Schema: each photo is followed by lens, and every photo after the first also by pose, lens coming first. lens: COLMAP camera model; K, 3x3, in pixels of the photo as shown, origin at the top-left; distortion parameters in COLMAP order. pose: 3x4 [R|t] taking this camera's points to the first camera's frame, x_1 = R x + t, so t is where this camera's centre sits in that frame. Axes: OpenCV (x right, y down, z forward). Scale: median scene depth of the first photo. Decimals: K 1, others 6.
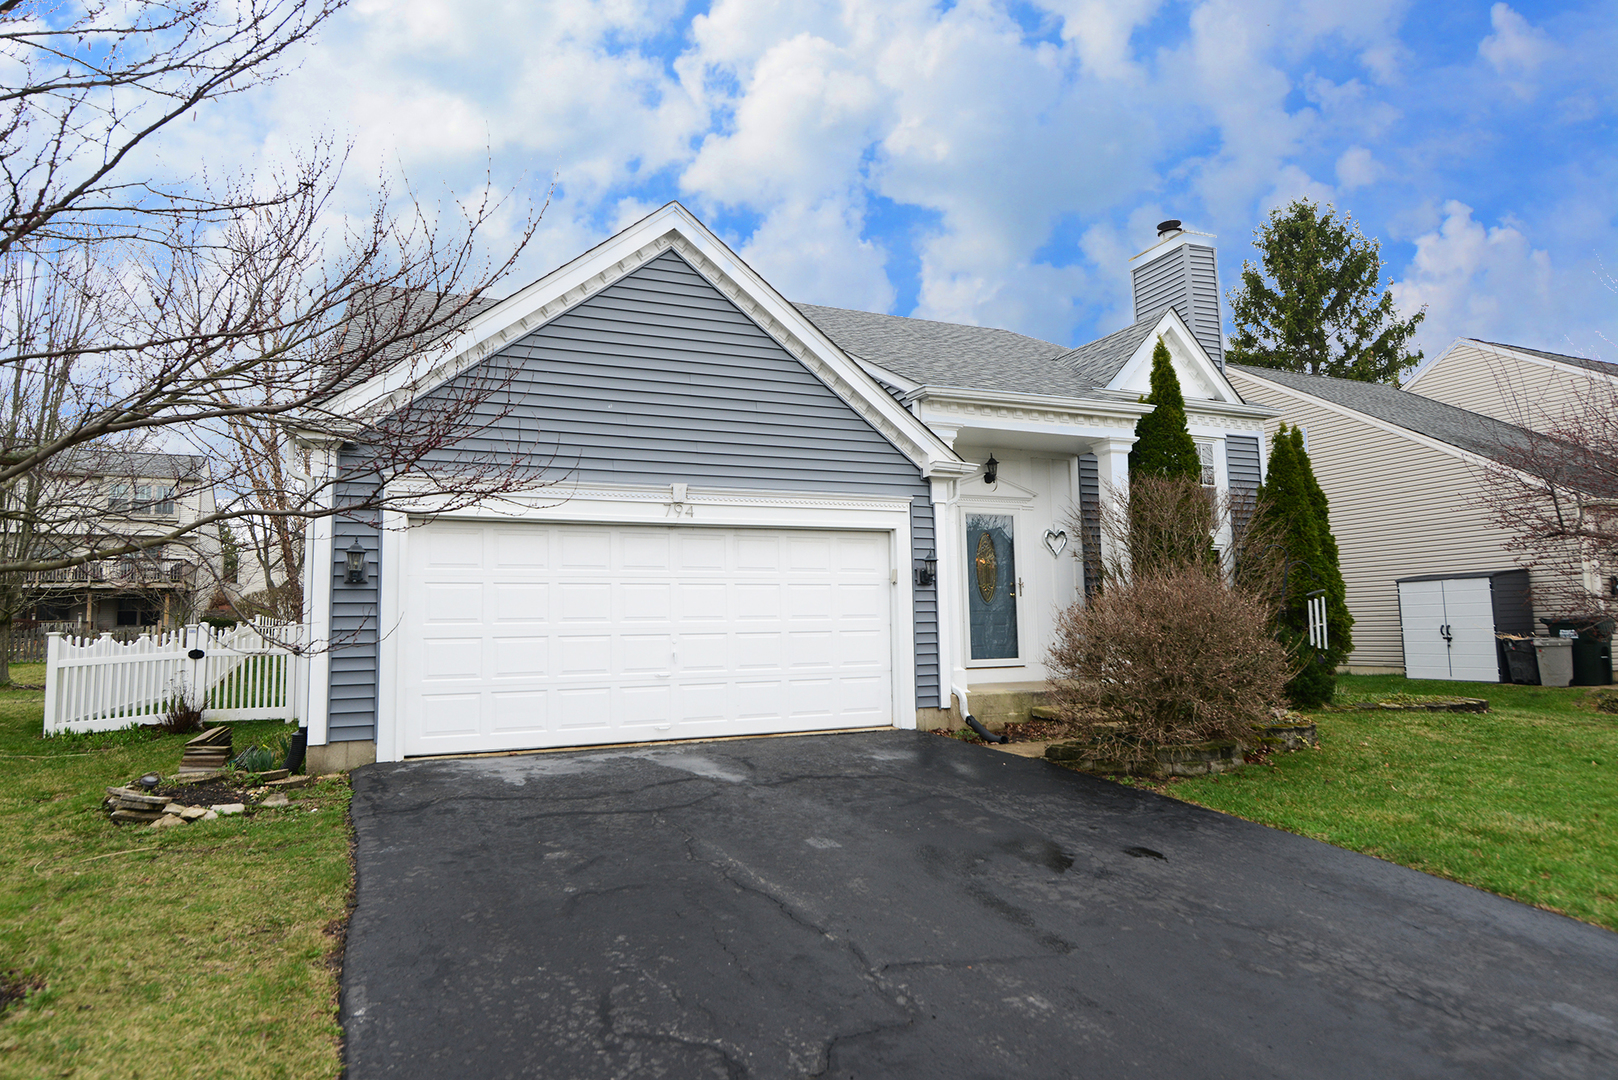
lens RADIAL K [[992.6, 0, 809.0], [0, 992.6, 540.0], [0, 0, 1]] dist [0.000636, 0.000111]
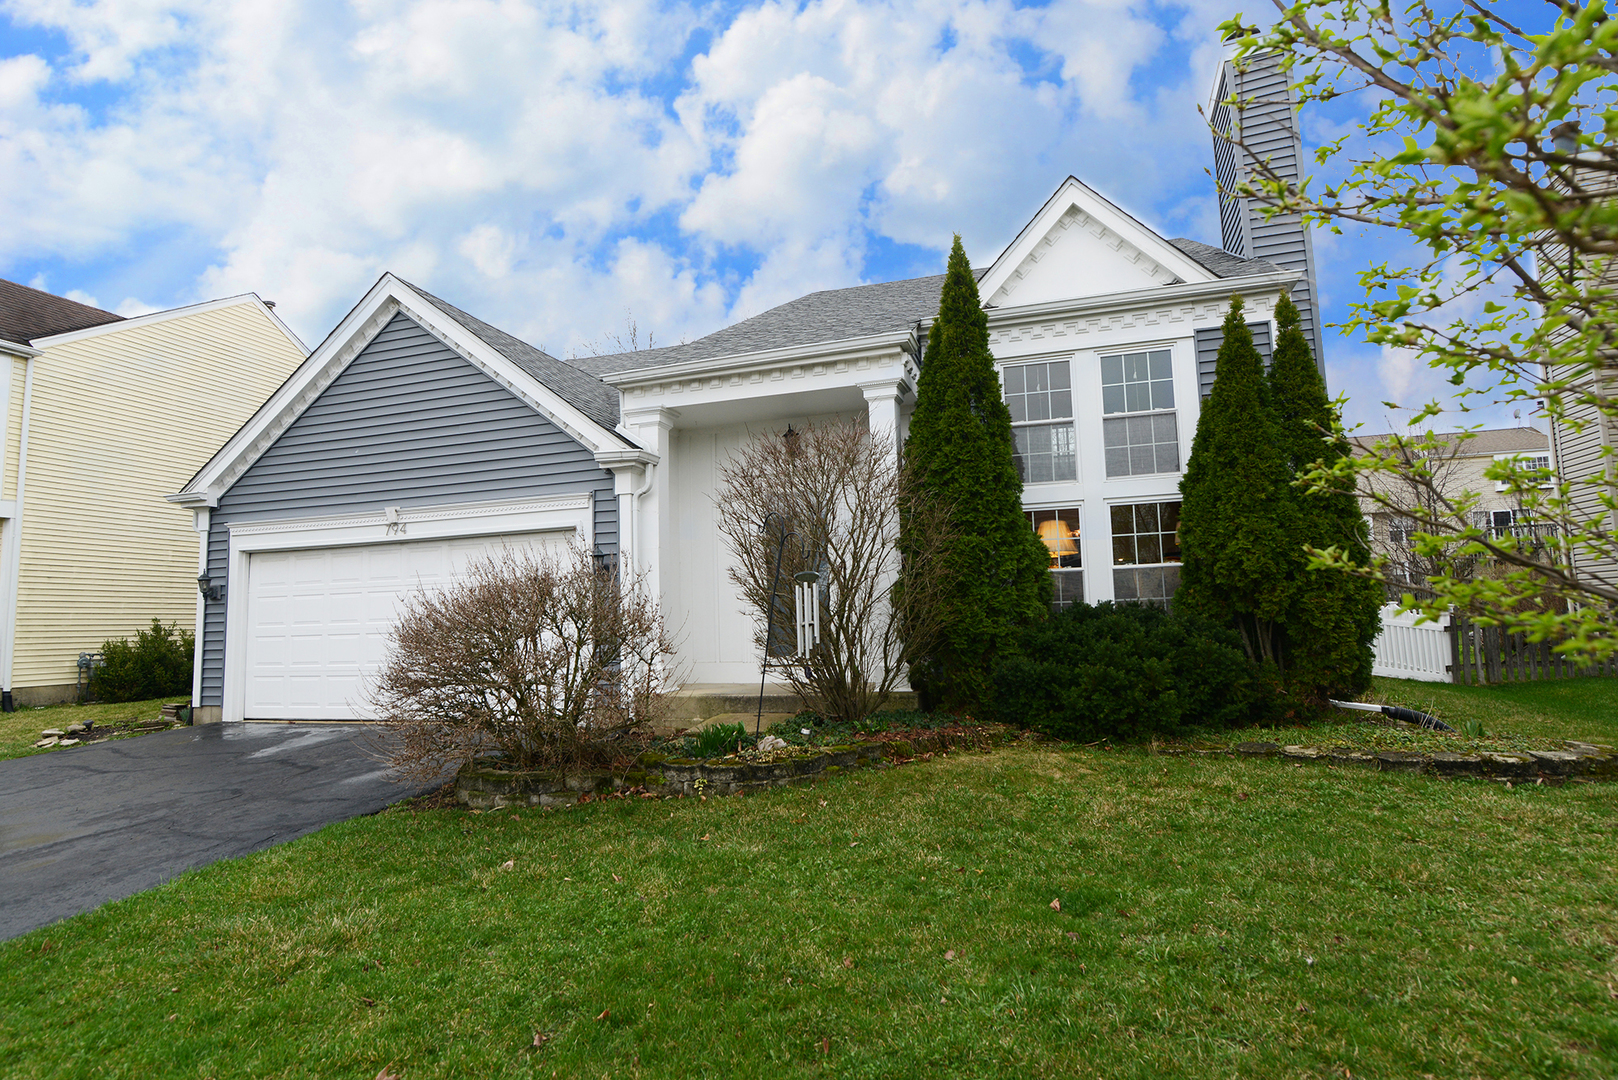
lens RADIAL K [[894.1, 0, 817.2], [0, 894.1, 514.5], [0, 0, 1]] dist [-0.001641, -0.001726]
pose [[0.716461, -0.085201, -0.692405, 0.880487], [0.080248, 0.995991, -0.039522, 0.032170], [0.692996, -0.027248, 0.720426, 0.513770]]
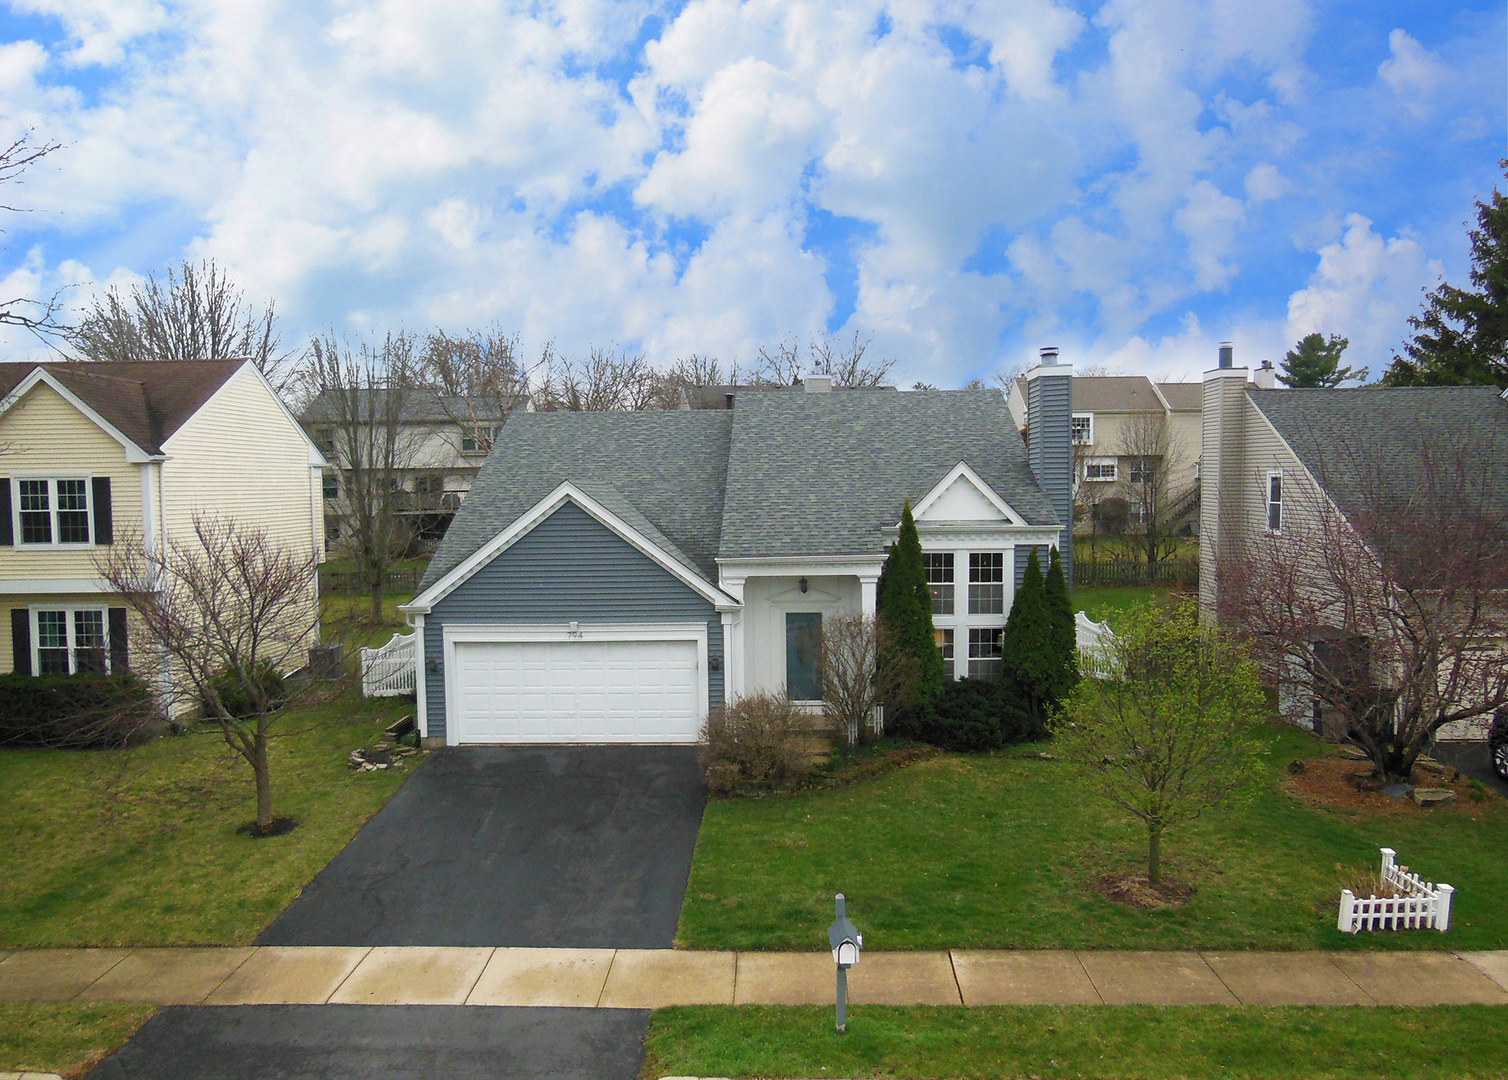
lens RADIAL K [[1382.8, 0, 754.0], [0, 1382.8, 540.0], [0, 0, 1]] dist [-0.005384, 0.003014]
pose [[0.884656, 0.047899, -0.463778, 1.343255], [0.040548, 0.983036, 0.178872, -0.640020], [0.464478, -0.177046, 0.867707, -1.124531]]
